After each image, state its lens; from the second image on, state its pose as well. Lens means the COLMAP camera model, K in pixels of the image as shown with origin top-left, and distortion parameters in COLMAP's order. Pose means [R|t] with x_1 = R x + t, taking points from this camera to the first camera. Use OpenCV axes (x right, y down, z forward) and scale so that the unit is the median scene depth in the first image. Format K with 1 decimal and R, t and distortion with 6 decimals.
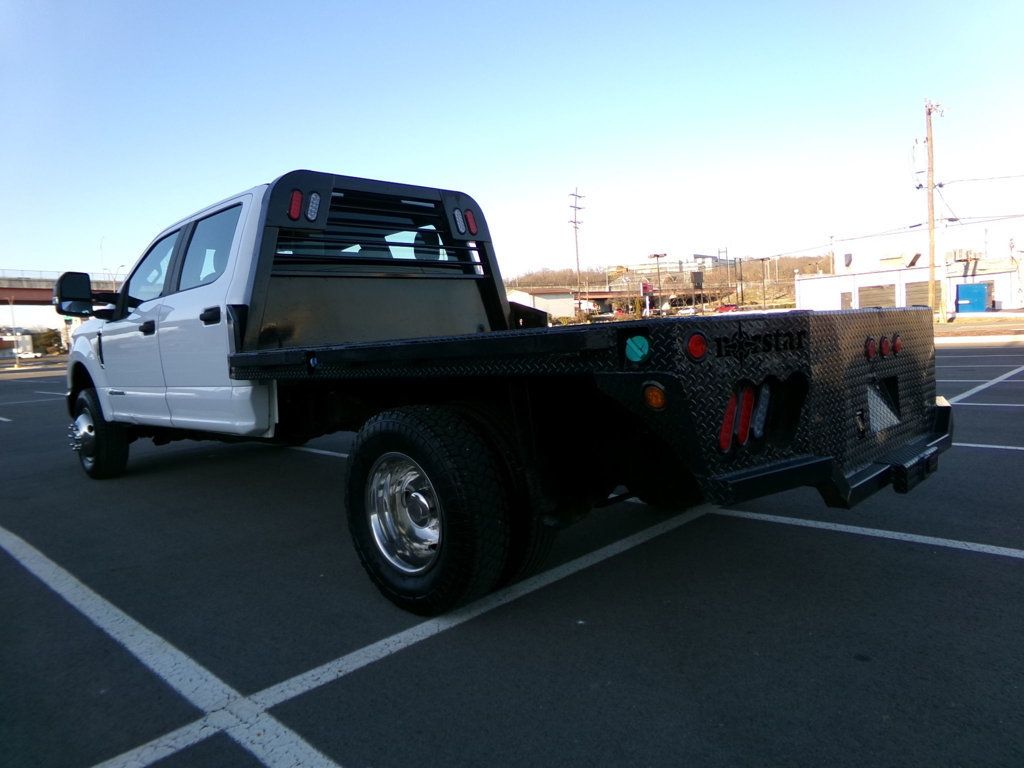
lens RADIAL K [[707.8, 0, 512.0], [0, 707.8, 384.0], [0, 0, 1]] dist [0.004880, 0.004466]
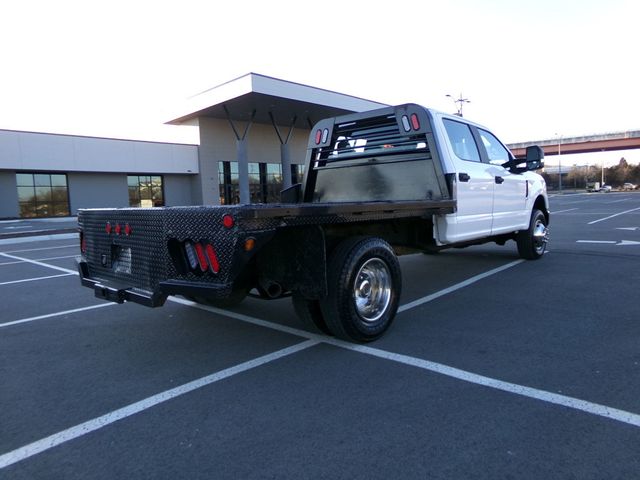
lens RADIAL K [[443.9, 0, 320.0], [0, 443.9, 240.0], [0, 0, 1]] dist [0.001970, 0.001816]
pose [[0.015978, 0.154212, -0.987909, 1.122522], [-0.041662, 0.987279, 0.153440, -0.149190], [0.999004, 0.038707, 0.022200, 0.989834]]
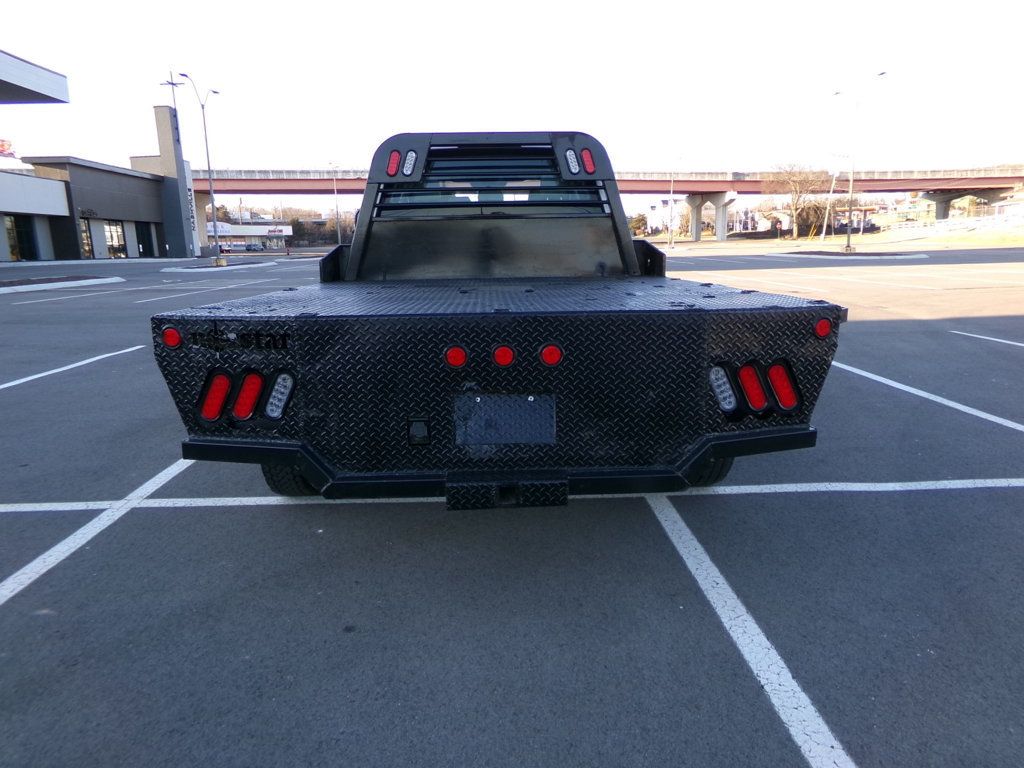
lens RADIAL K [[707.8, 0, 512.0], [0, 707.8, 384.0], [0, 0, 1]] dist [0.004880, 0.004466]
pose [[0.715797, 0.186239, -0.673015, 0.752822], [-0.079289, 0.979223, 0.186645, -0.123013], [0.693792, -0.080238, 0.715692, 0.225343]]
